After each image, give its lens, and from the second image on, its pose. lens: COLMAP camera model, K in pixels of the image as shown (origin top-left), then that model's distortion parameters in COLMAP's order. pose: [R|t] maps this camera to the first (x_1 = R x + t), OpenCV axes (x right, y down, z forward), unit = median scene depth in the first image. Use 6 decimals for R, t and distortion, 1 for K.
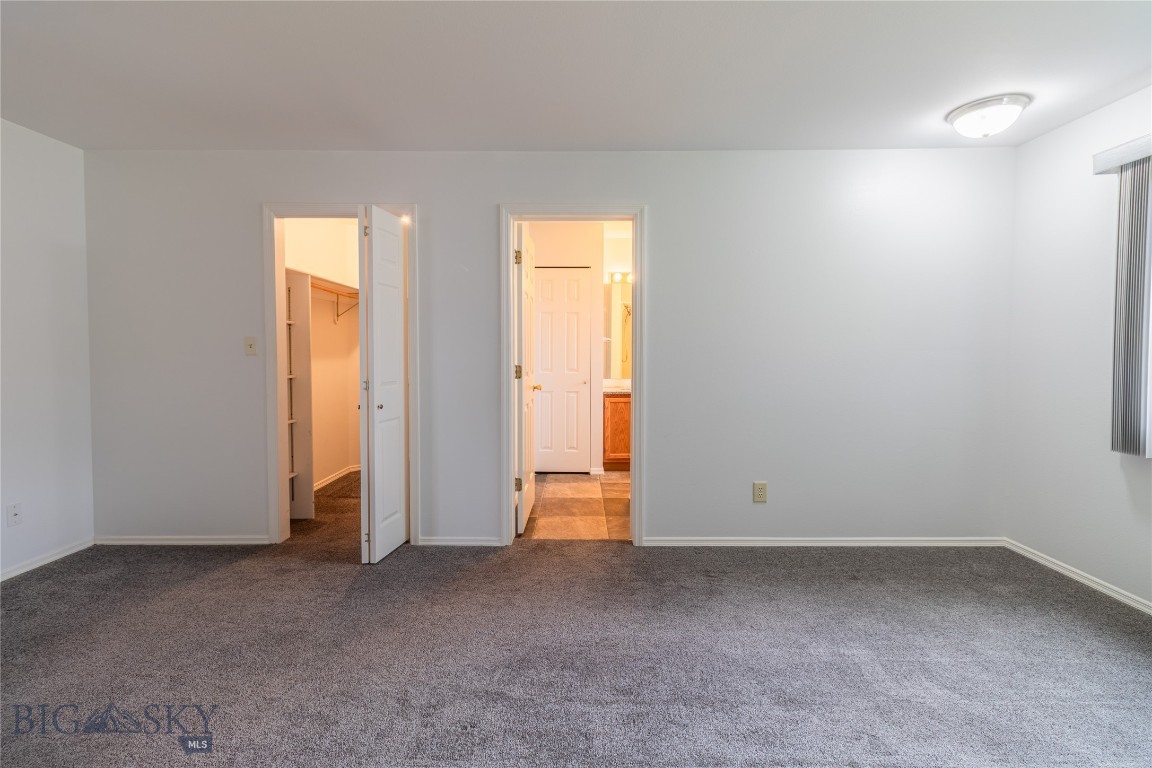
lens RADIAL K [[530.9, 0, 576.7], [0, 530.9, 366.0], [0, 0, 1]] dist [0.001912, 0.000255]
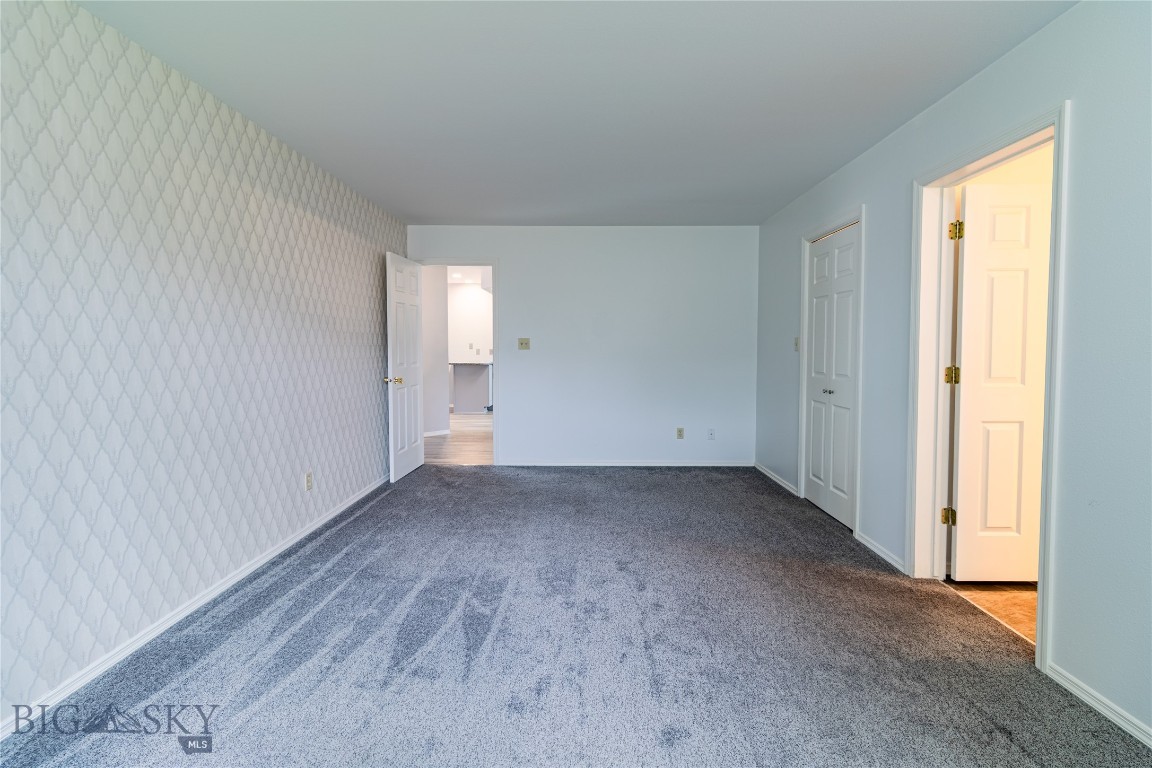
lens RADIAL K [[524.5, 0, 587.7], [0, 524.5, 368.3], [0, 0, 1]] dist [0.014482, 0.000000]
pose [[0.014200, 0.037893, -0.999181, 0.734881], [-0.032513, 0.998771, 0.037416, -0.010816], [0.999370, 0.031955, 0.015415, 0.483877]]
